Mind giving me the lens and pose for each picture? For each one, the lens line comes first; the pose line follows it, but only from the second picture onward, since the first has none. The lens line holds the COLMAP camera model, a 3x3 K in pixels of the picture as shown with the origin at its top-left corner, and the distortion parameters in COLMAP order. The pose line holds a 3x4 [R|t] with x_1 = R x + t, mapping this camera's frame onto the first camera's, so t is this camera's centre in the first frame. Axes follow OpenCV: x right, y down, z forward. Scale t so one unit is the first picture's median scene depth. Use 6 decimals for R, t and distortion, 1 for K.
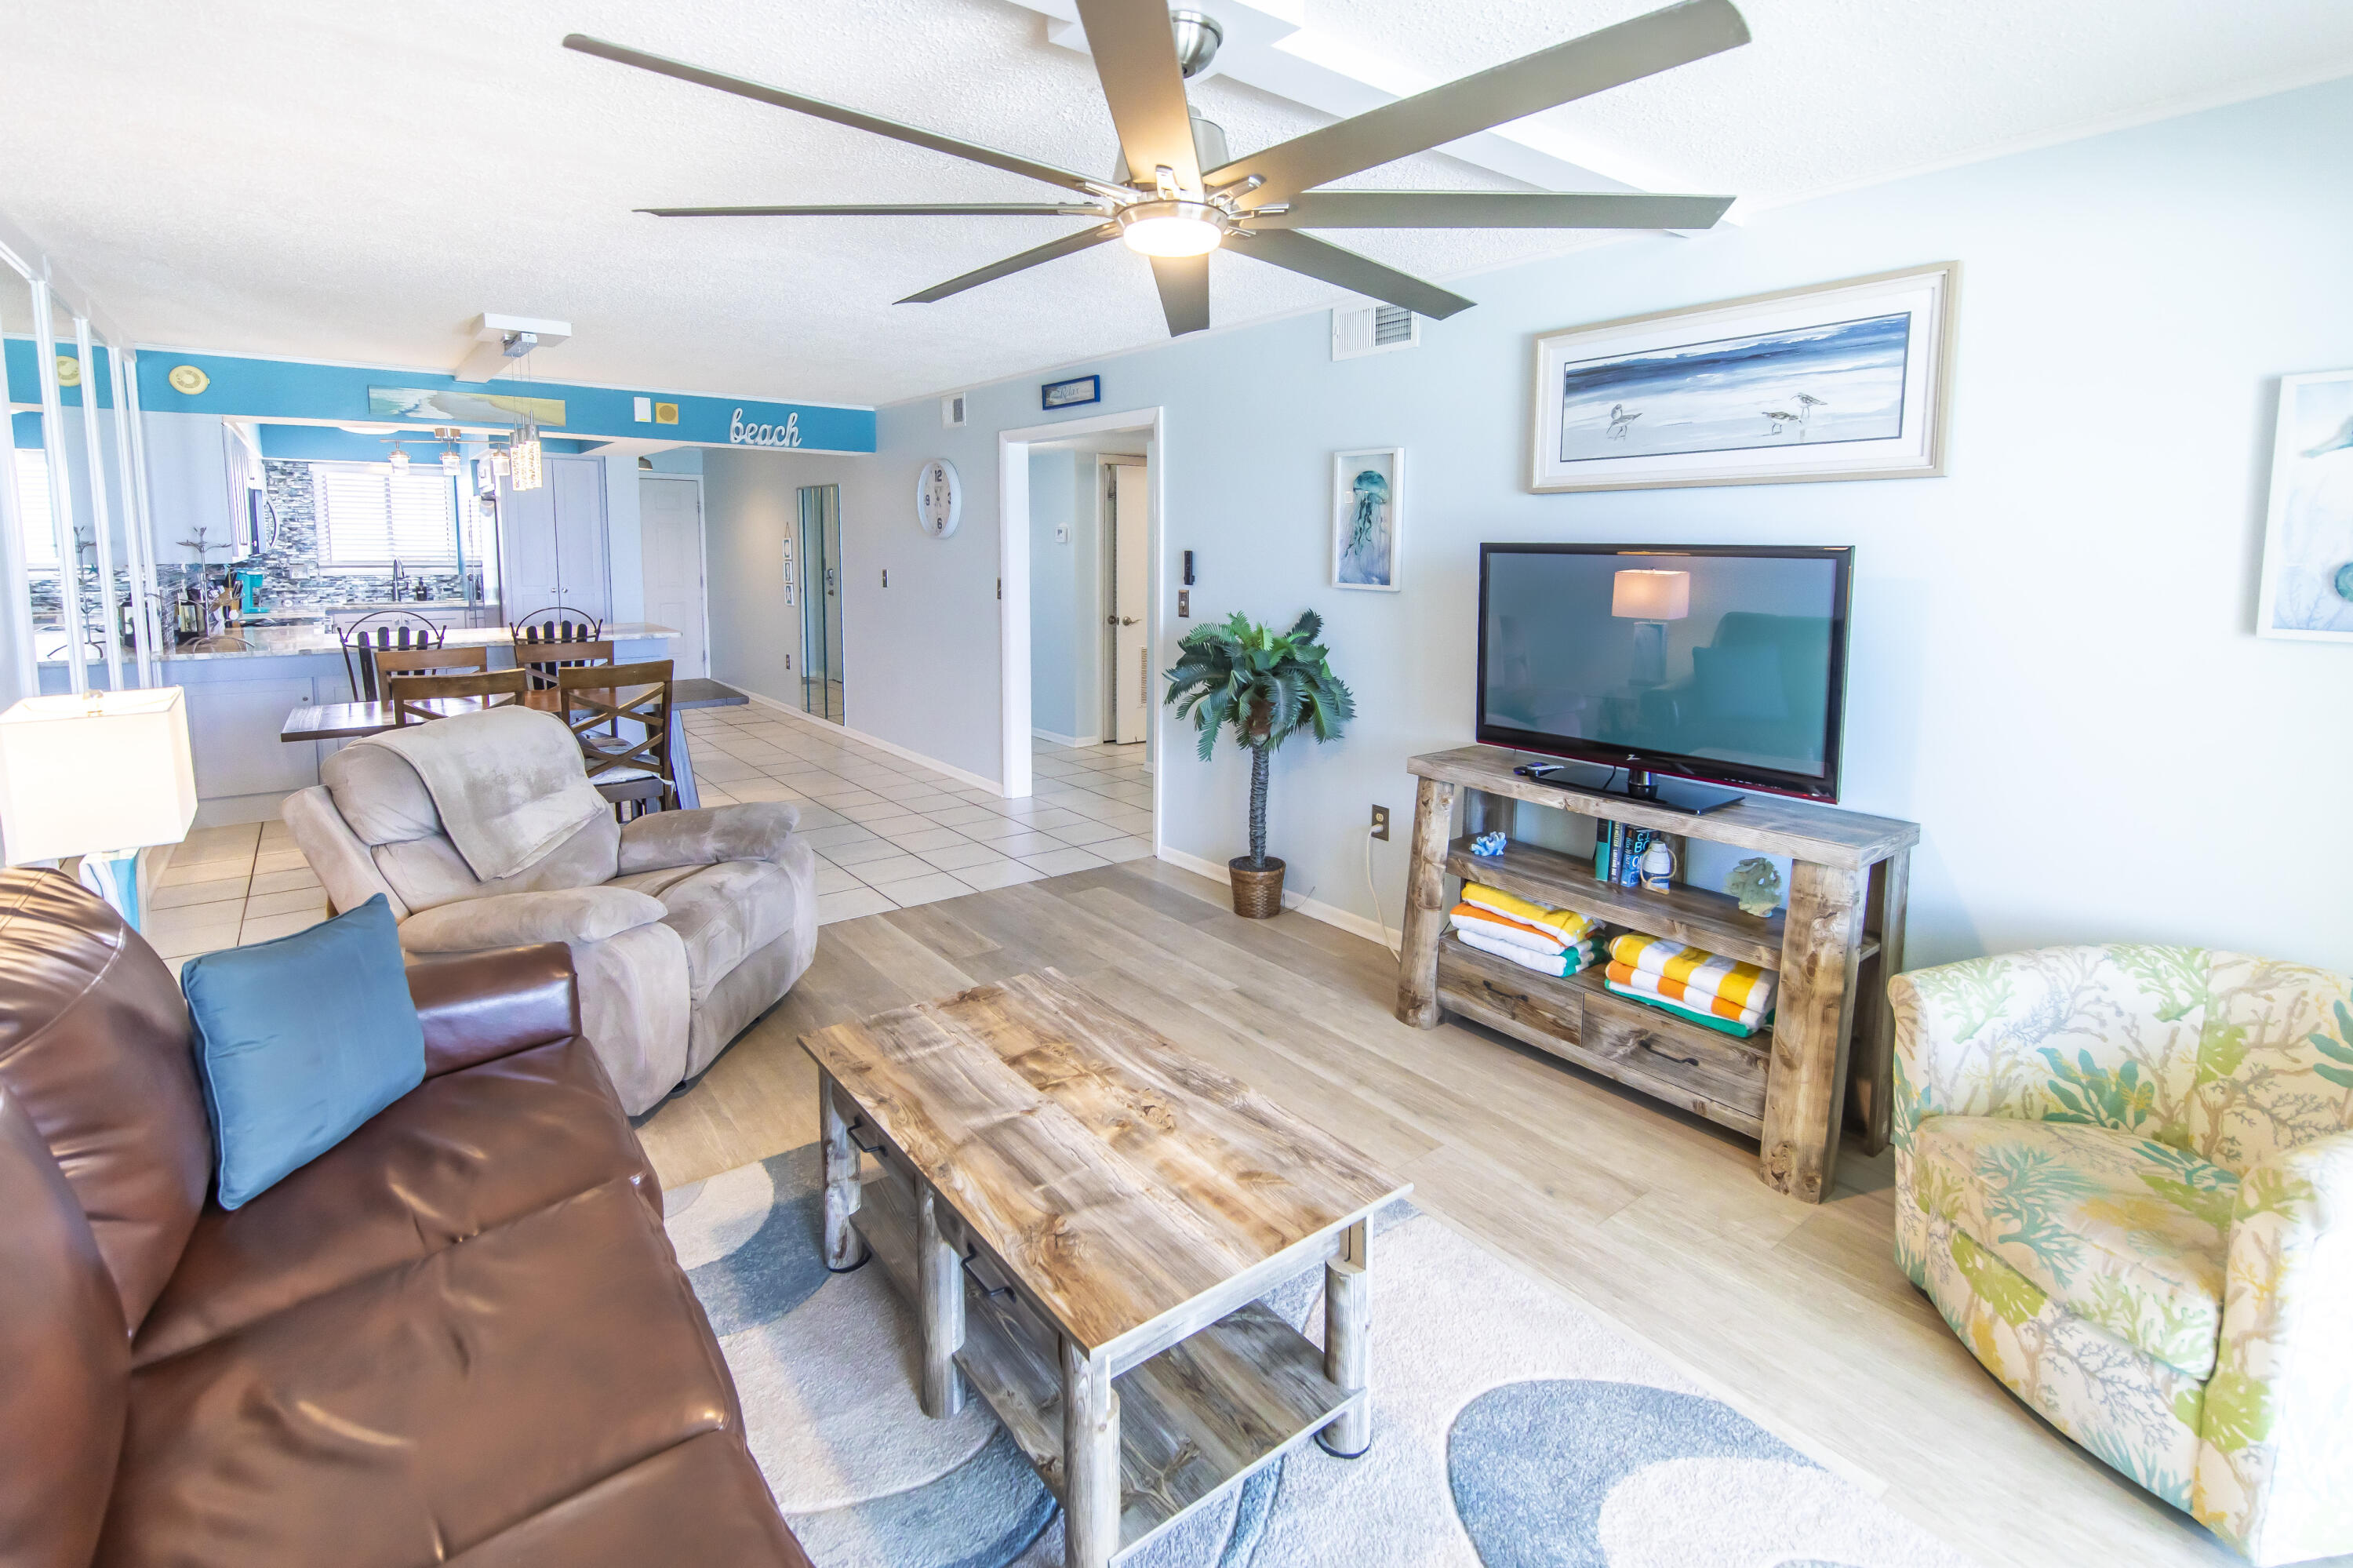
lens RADIAL K [[1100.0, 0, 1206.8], [0, 1100.0, 643.2], [0, 0, 1]] dist [0.010227, 0.000008]
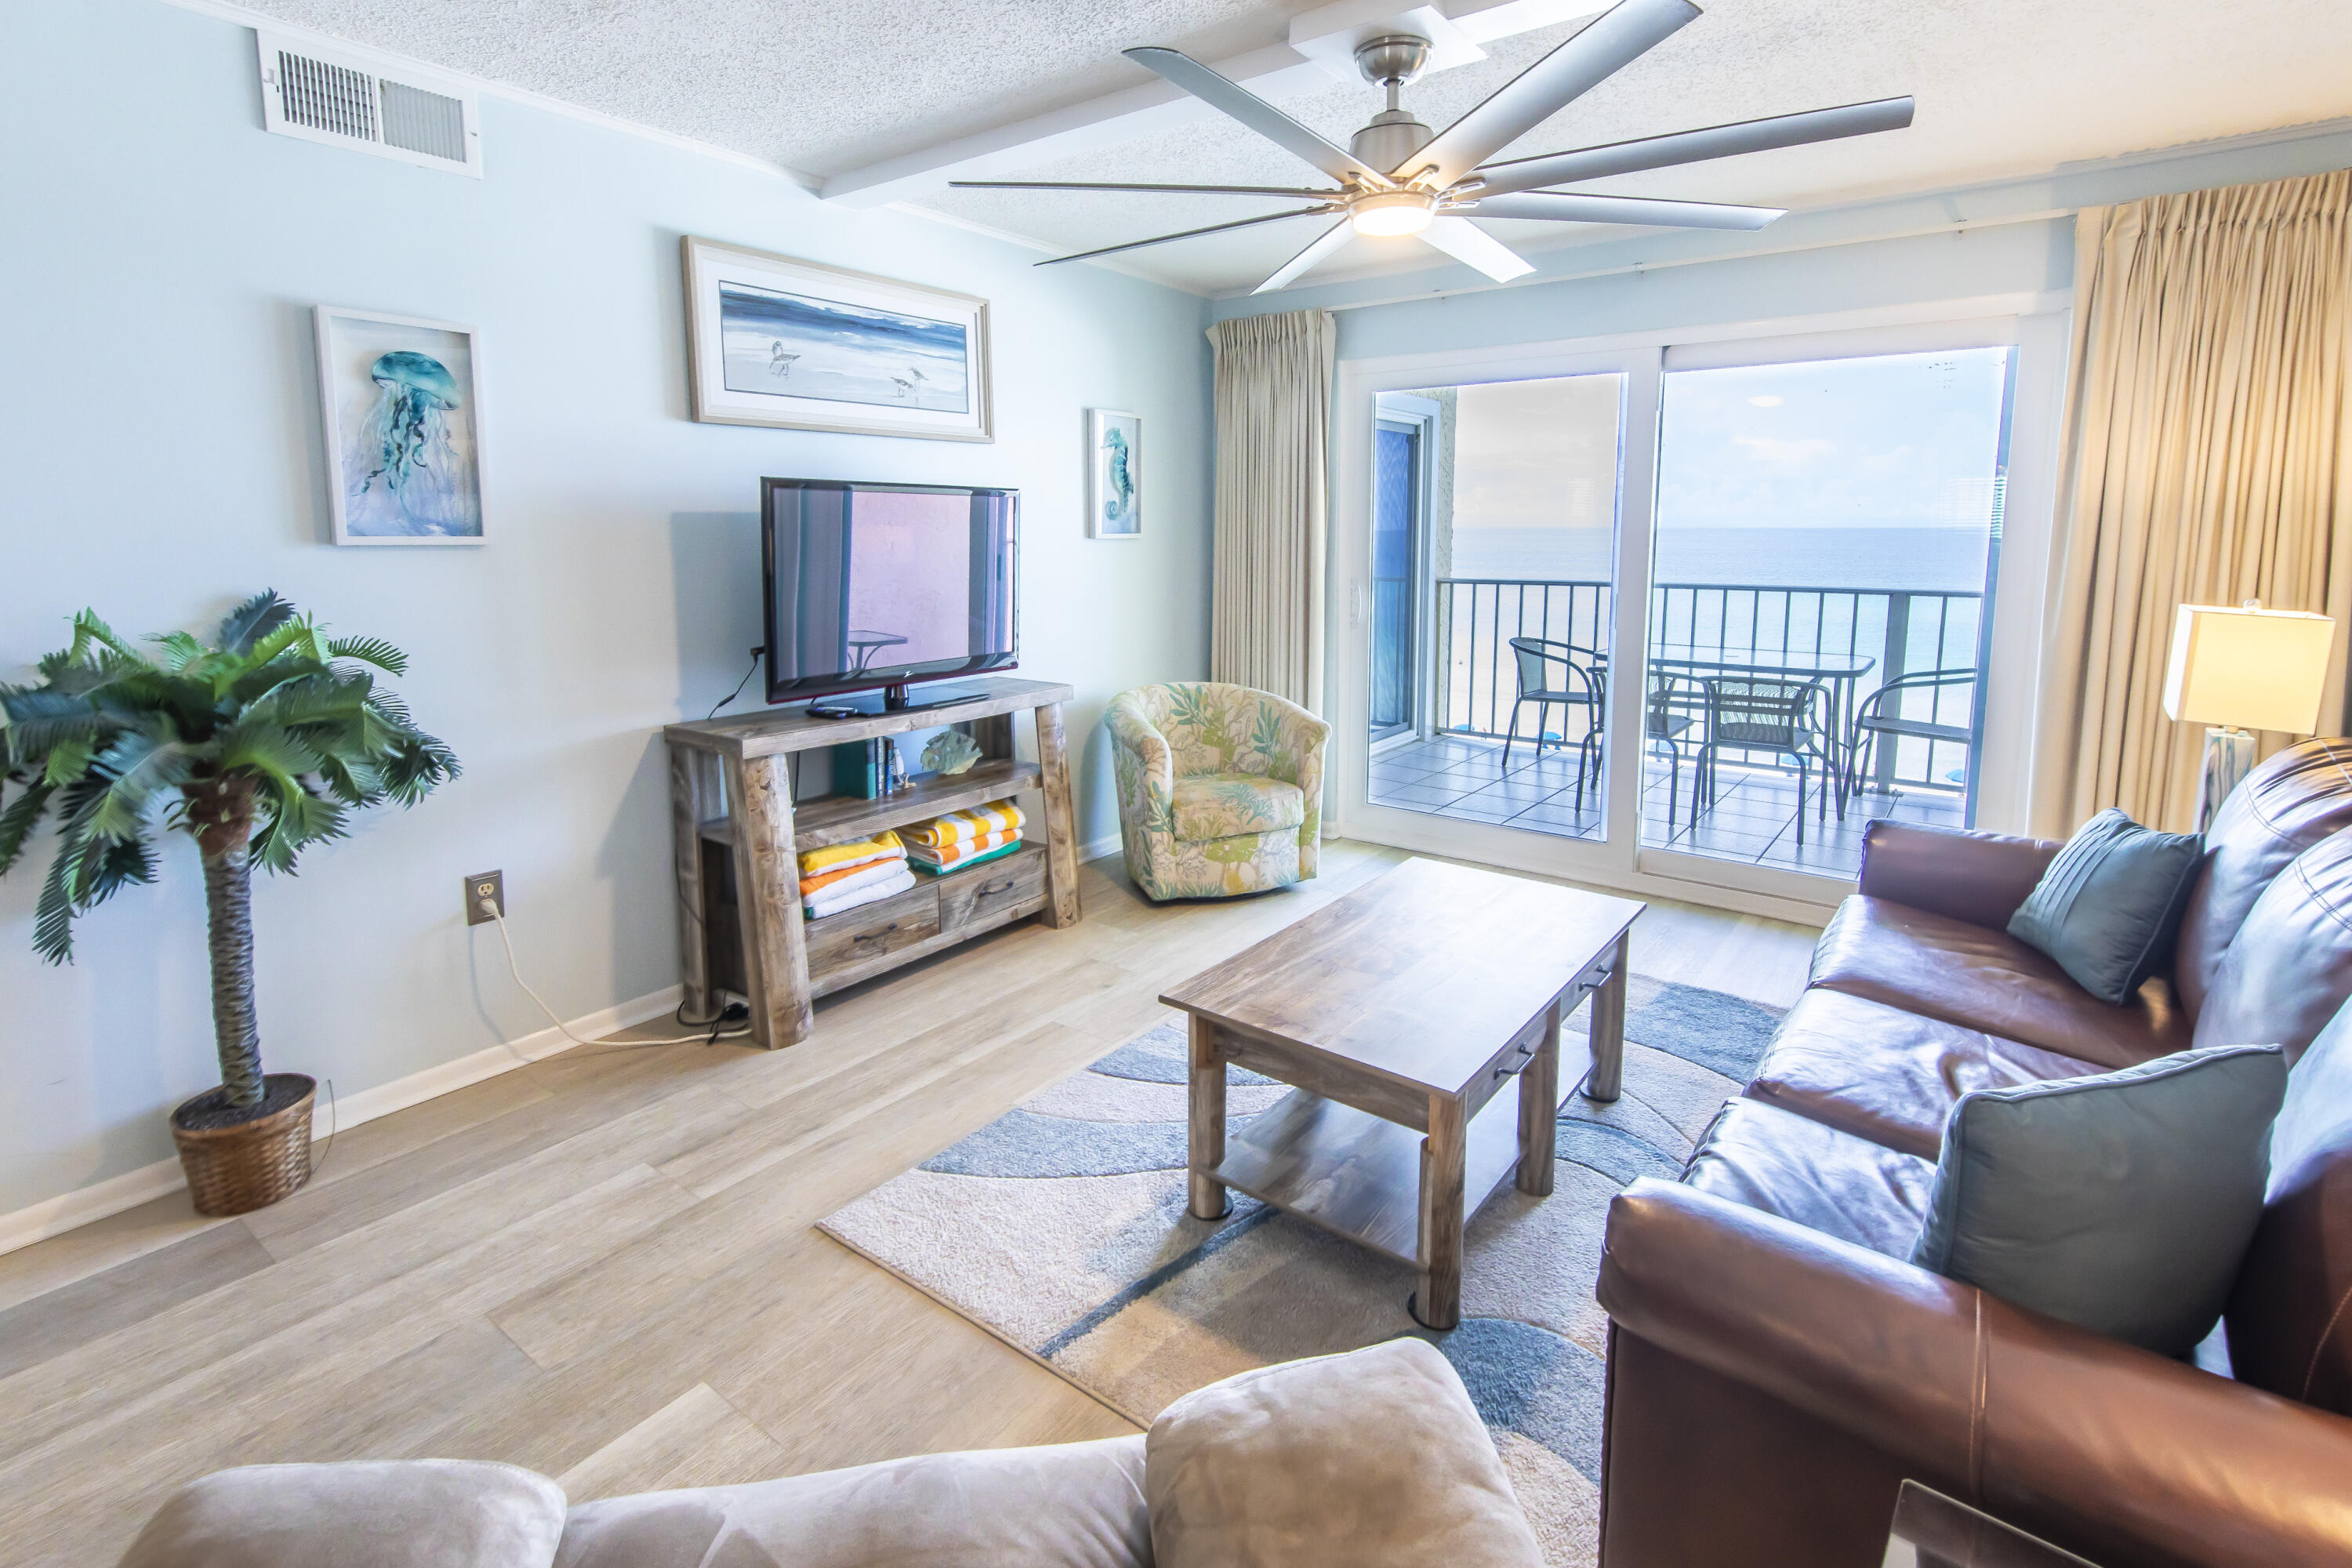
lens RADIAL K [[1120.6, 0, 1169.8], [0, 1120.6, 664.9], [0, 0, 1]] dist [0.001738, -0.000057]
pose [[-0.253977, -0.125470, 0.959038, -0.775901], [0.085870, 0.984710, 0.151569, -0.056006], [-0.963391, 0.120847, -0.239319, 1.007579]]
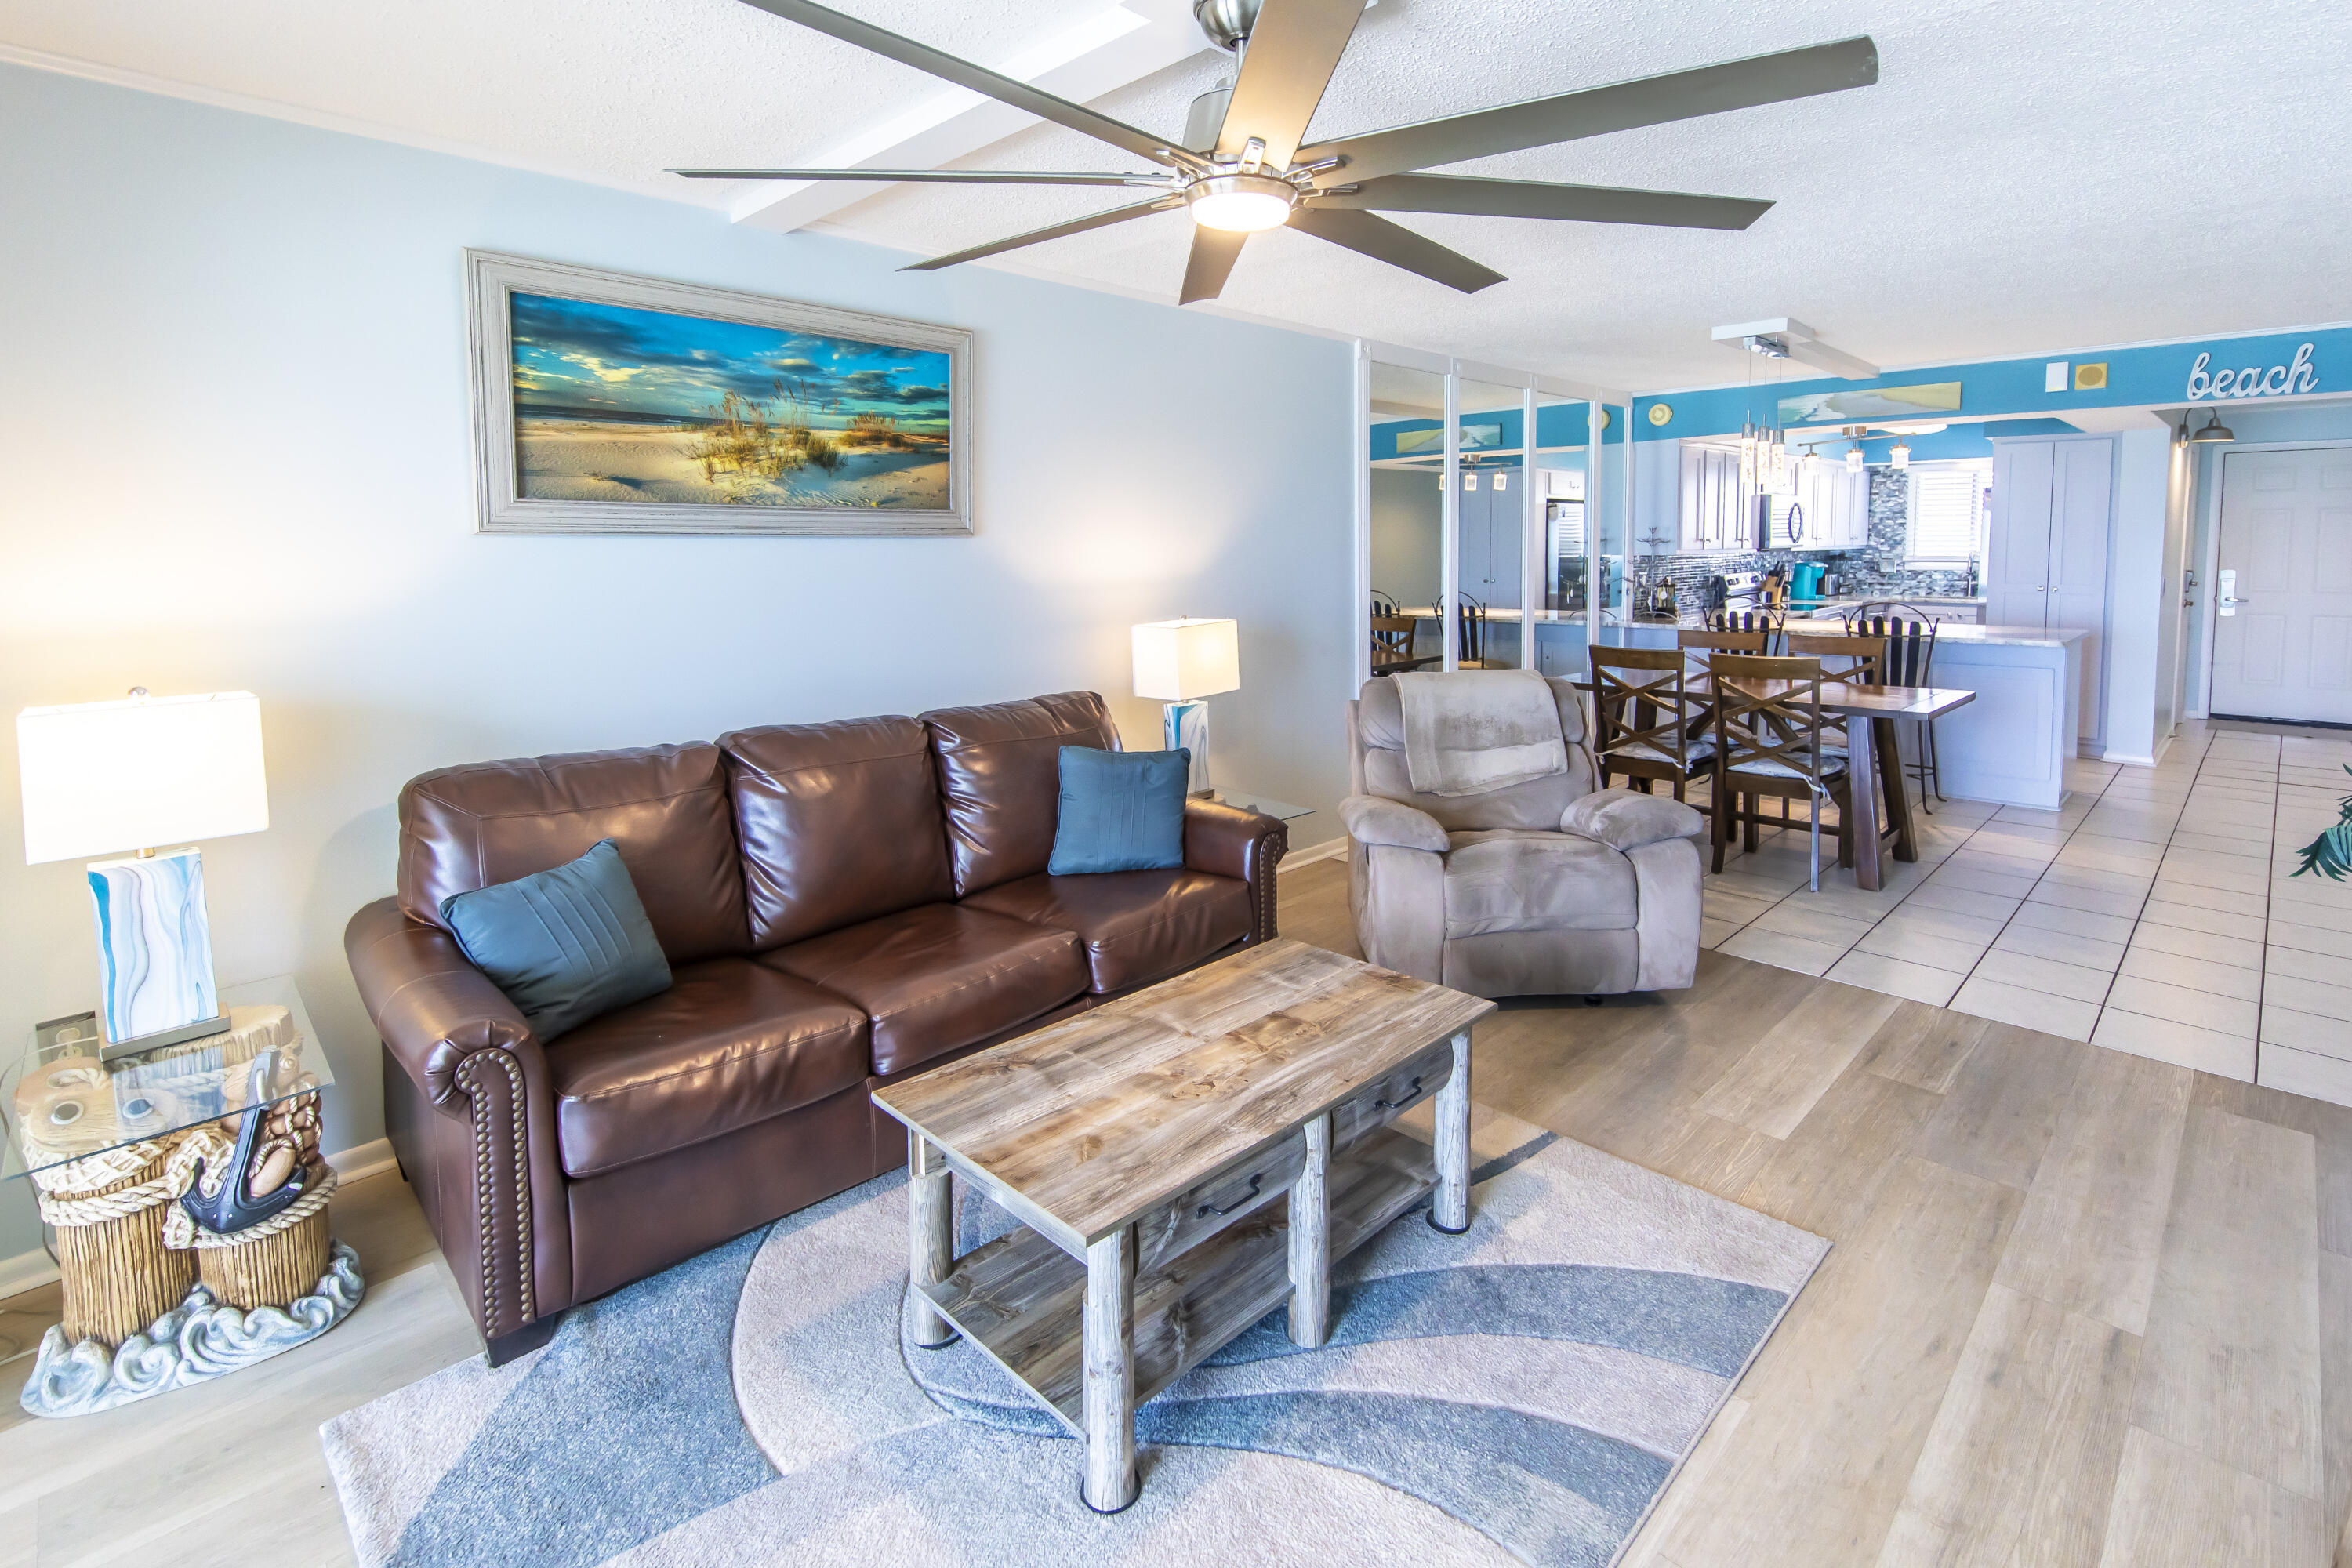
lens RADIAL K [[1121.6, 0, 1183.9], [0, 1121.6, 617.9], [0, 0, 1]] dist [0.005942, 0.000366]
pose [[0.116689, 0.059724, -0.991371, 0.612664], [-0.082805, 0.995300, 0.050214, -0.033466], [0.989711, 0.076231, 0.121086, 0.538363]]
